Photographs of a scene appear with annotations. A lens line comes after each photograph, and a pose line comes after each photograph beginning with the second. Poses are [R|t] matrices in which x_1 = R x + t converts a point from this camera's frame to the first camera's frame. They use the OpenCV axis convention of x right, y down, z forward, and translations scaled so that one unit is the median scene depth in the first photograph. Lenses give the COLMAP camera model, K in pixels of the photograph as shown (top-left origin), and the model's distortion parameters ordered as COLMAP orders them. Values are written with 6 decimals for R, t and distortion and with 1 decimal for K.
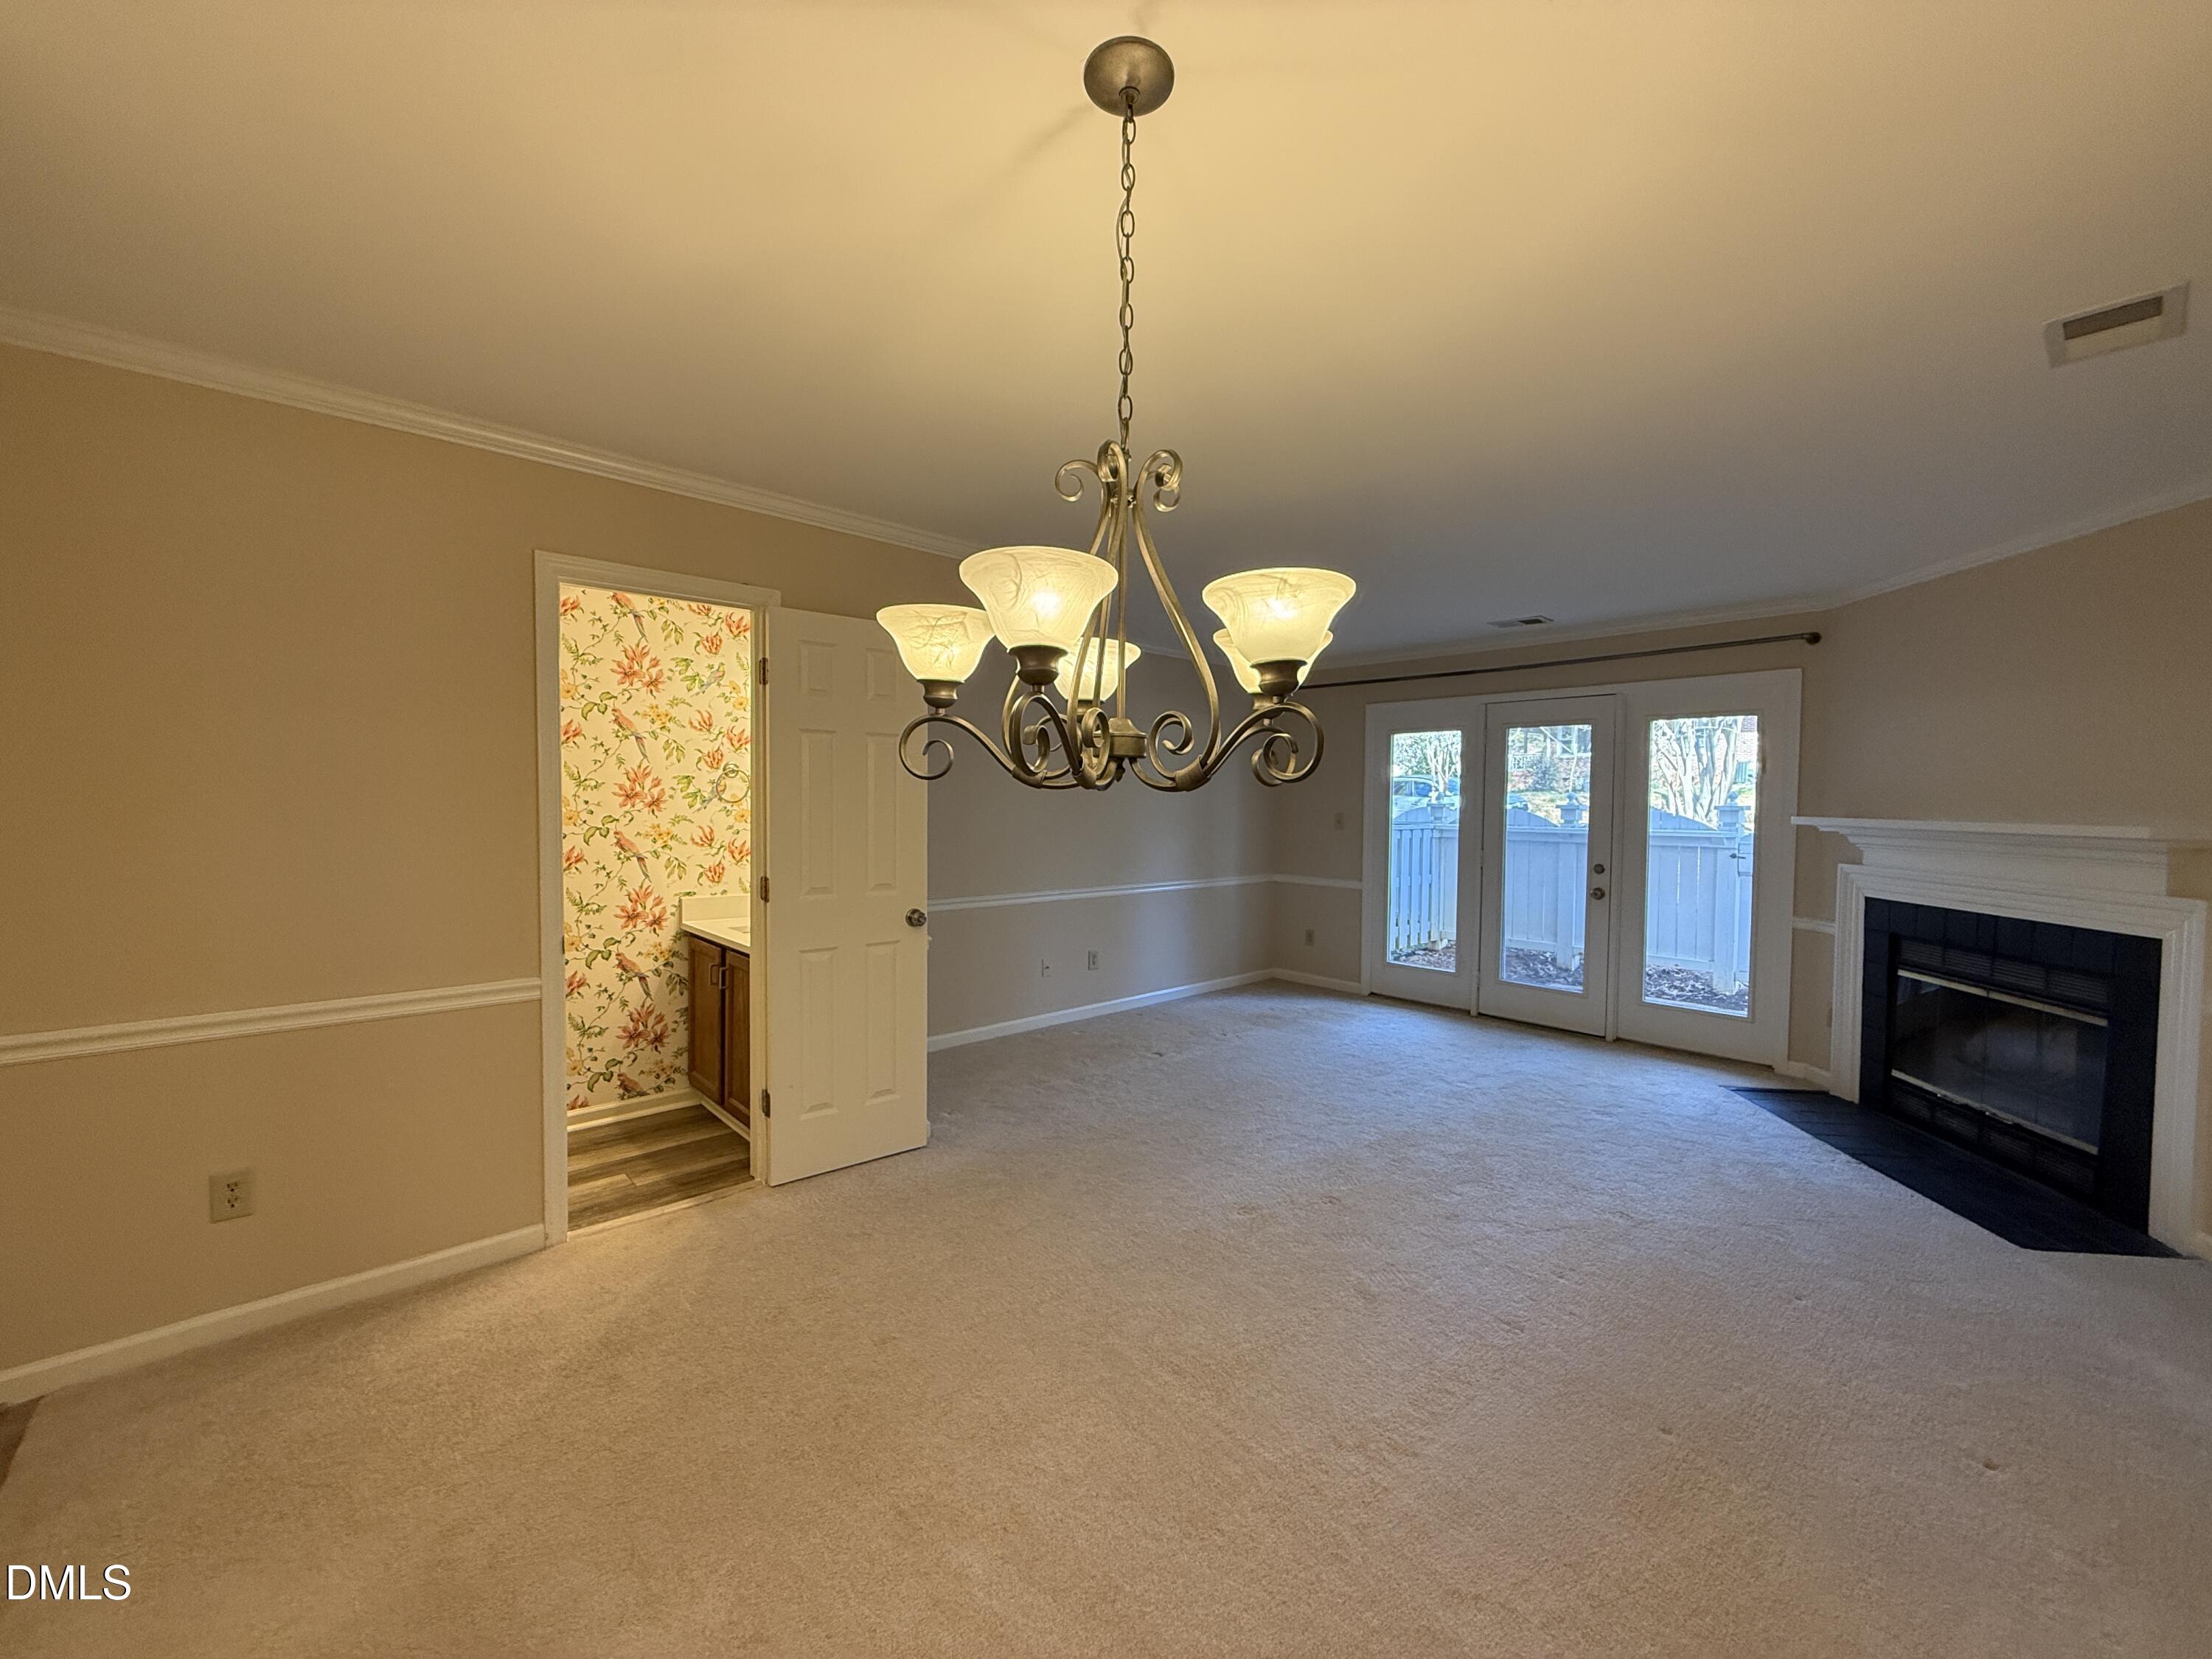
lens RADIAL K [[878.5, 0, 1100.5], [0, 878.5, 824.9], [0, 0, 1]] dist [-0.002776, -0.000001]
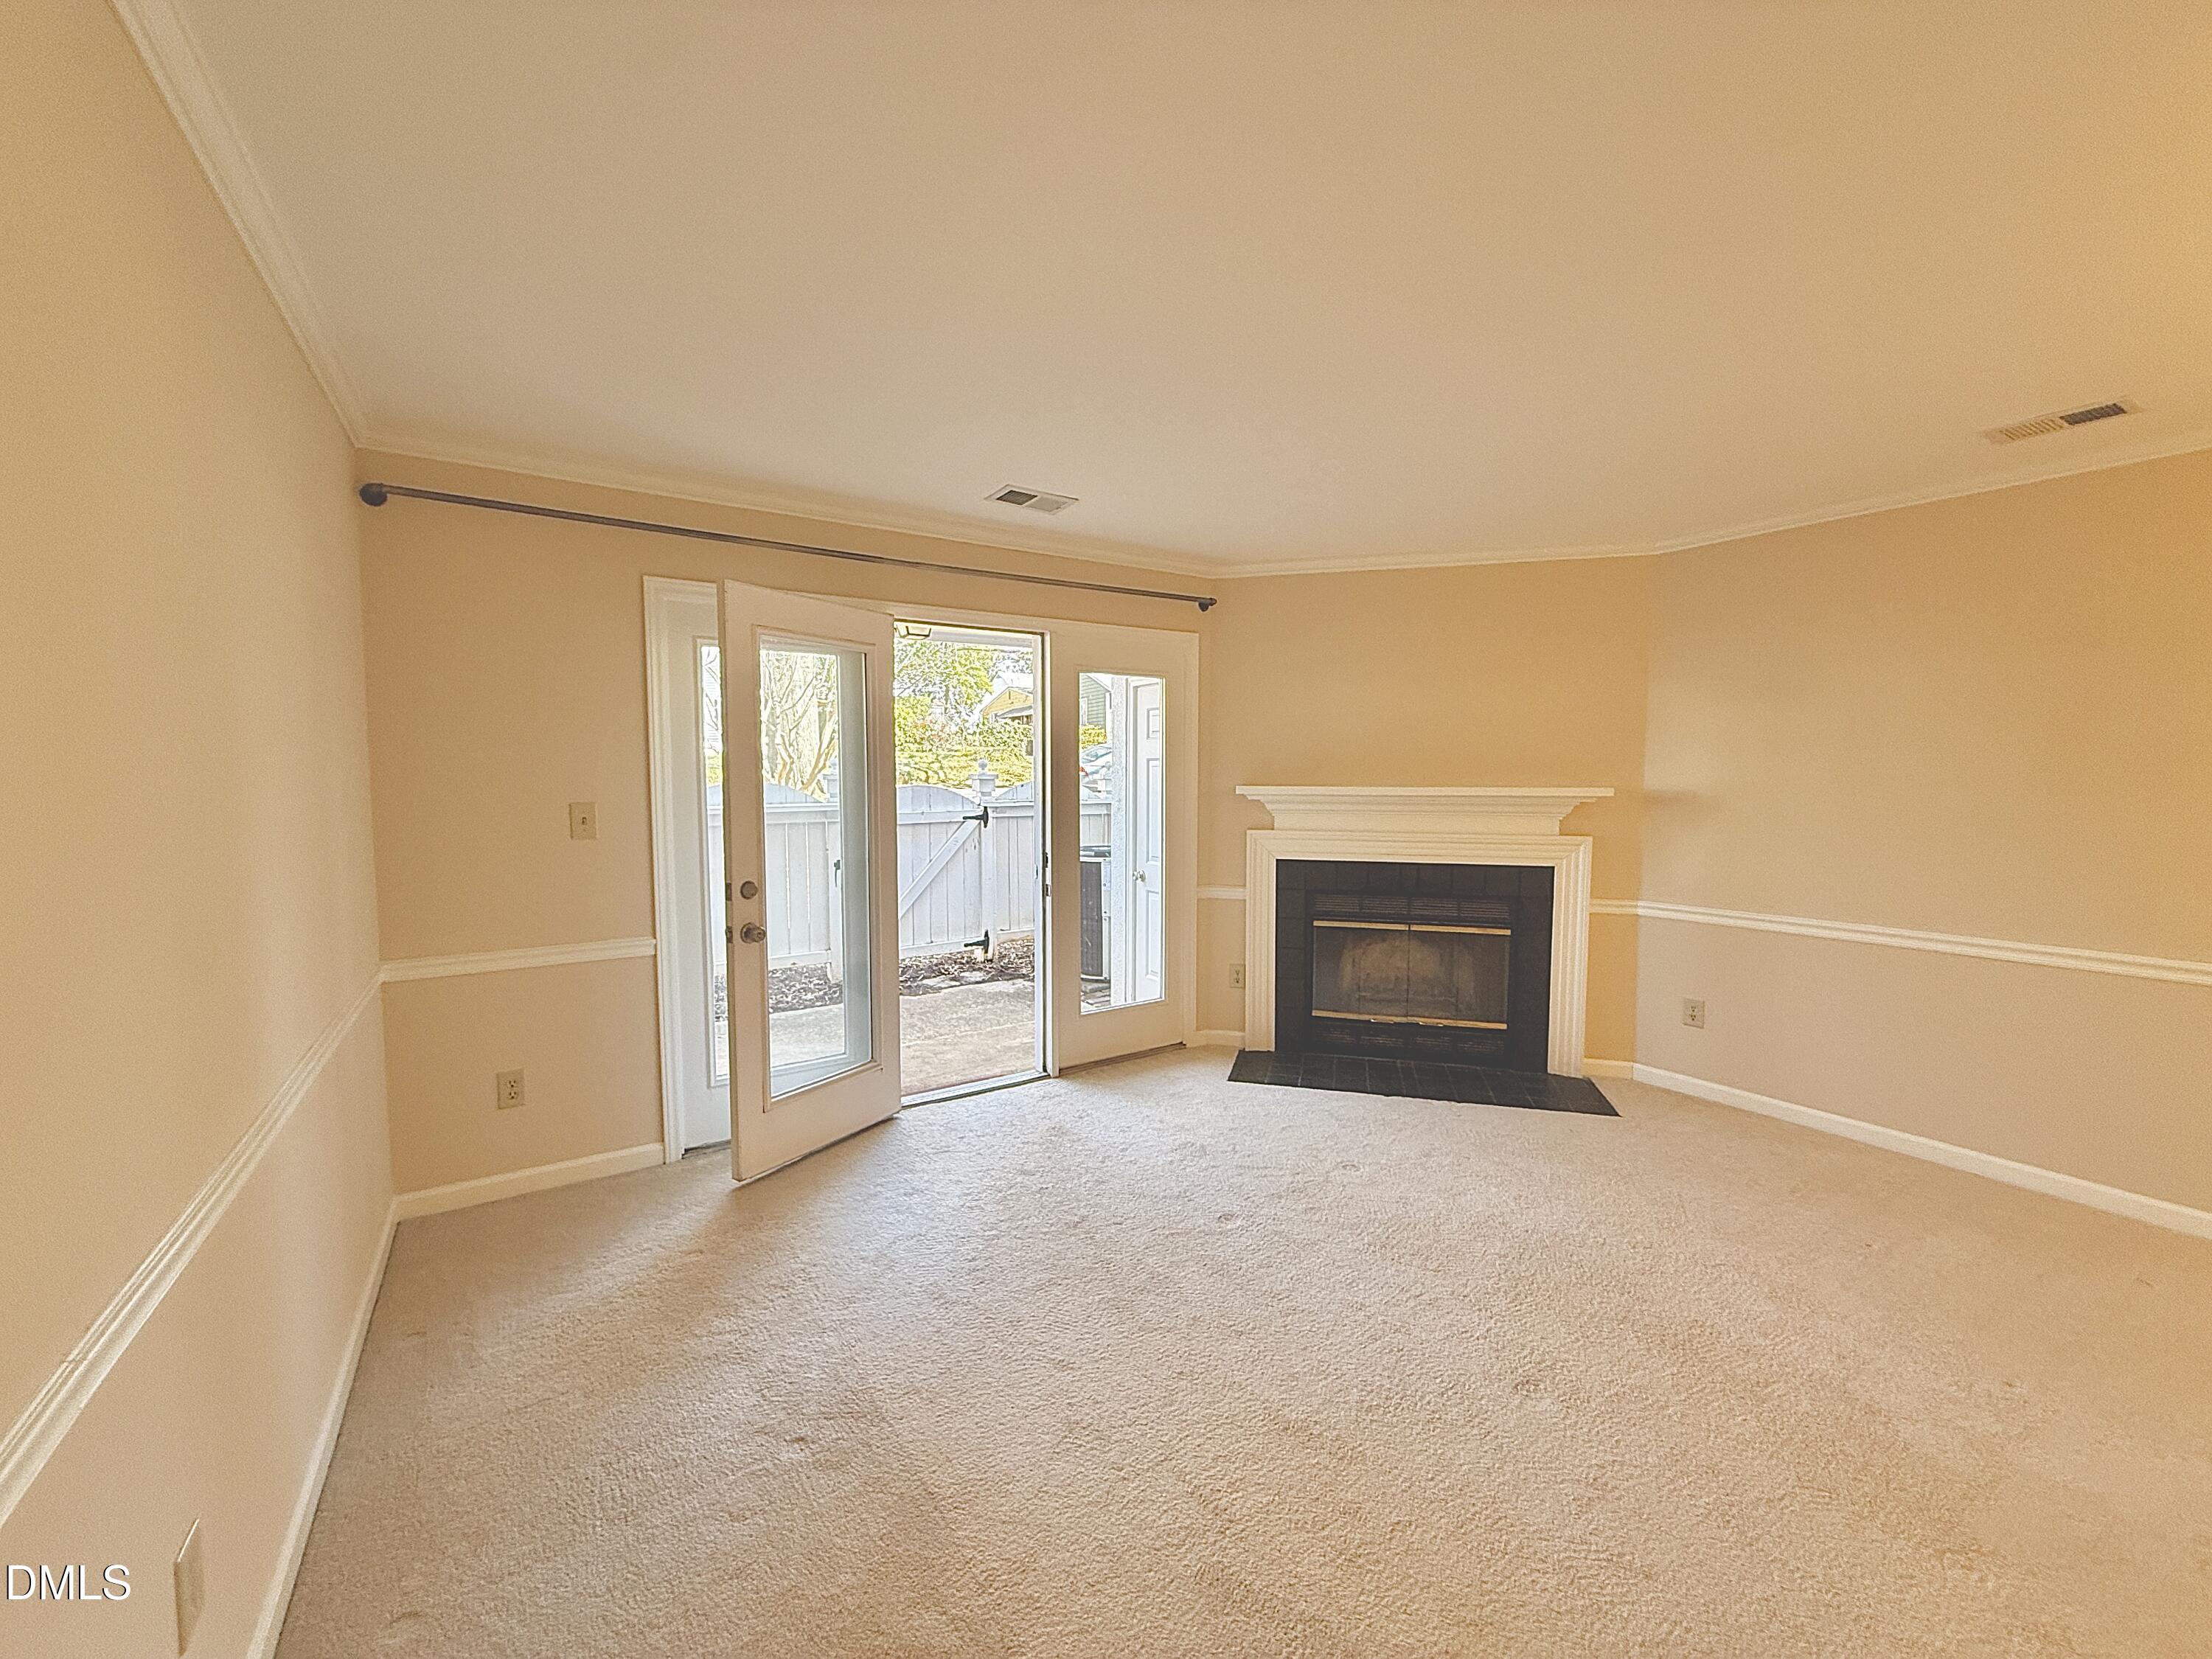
lens RADIAL K [[878.6, 0, 1101.9], [0, 878.6, 831.9], [0, 0, 1]] dist [-0.000498, -0.000024]
pose [[0.166912, -0.078892, 0.982811, -0.218840], [0.030922, 0.996722, 0.074757, -0.039035], [-0.985487, 0.017912, 0.168804, 1.060115]]
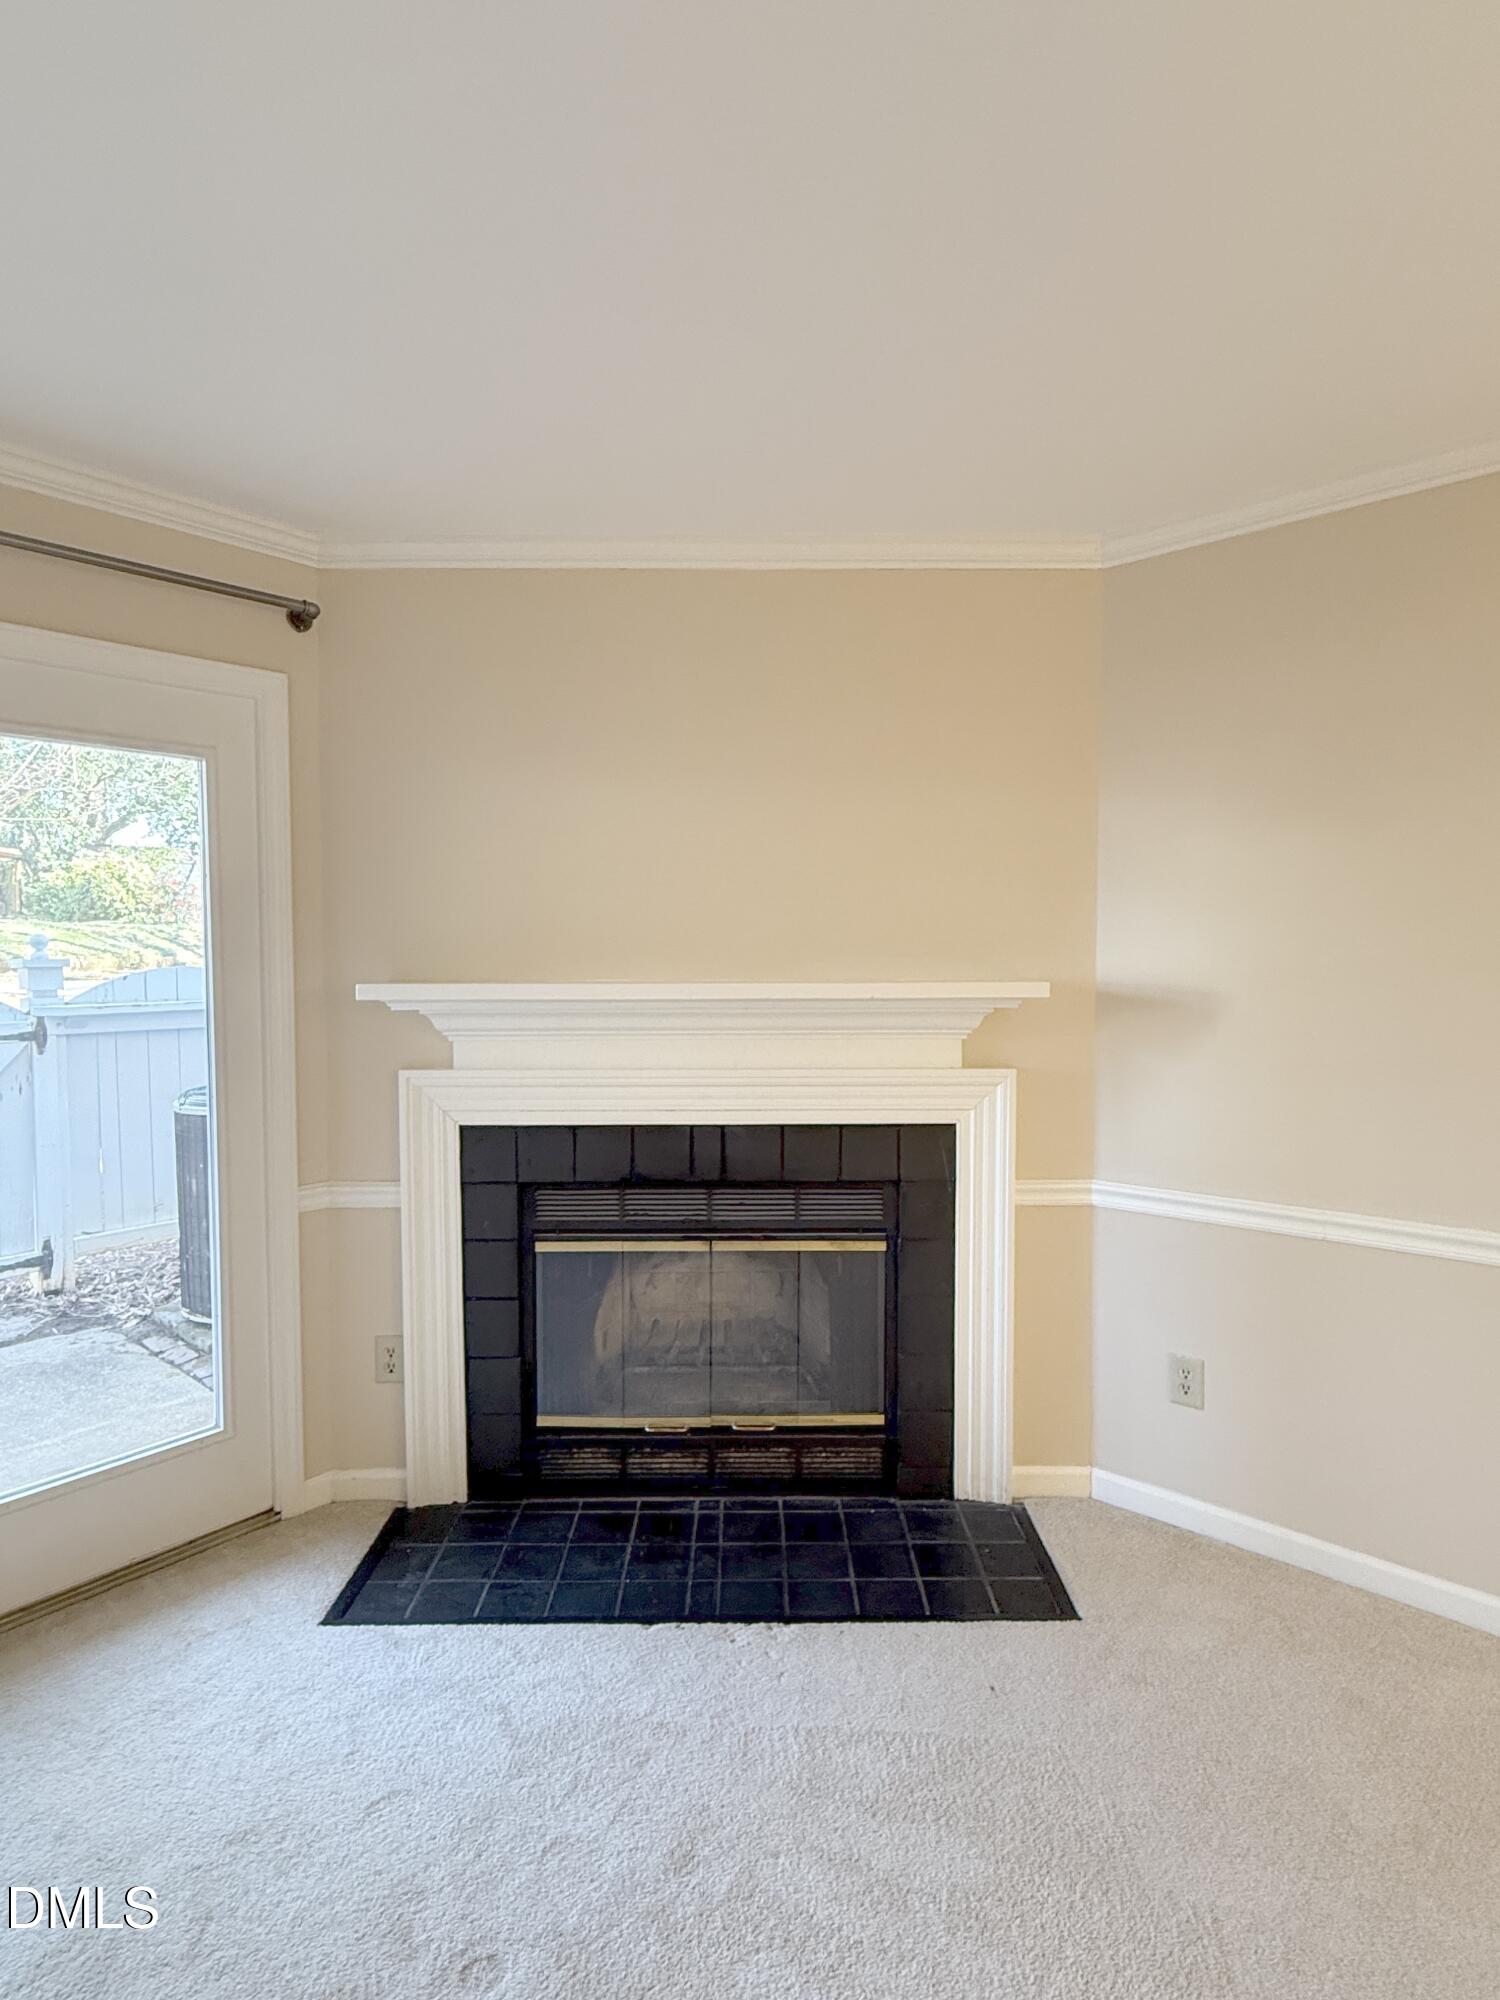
lens RADIAL K [[1072.9, 0, 756.2], [0, 1072.9, 998.0], [0, 0, 1]] dist [0.002614, 0.000691]
pose [[-0.104369, -0.054619, 0.993038, 0.201715], [0.031166, 0.997821, 0.058157, -0.031240], [-0.994050, 0.037019, -0.102440, 0.909901]]
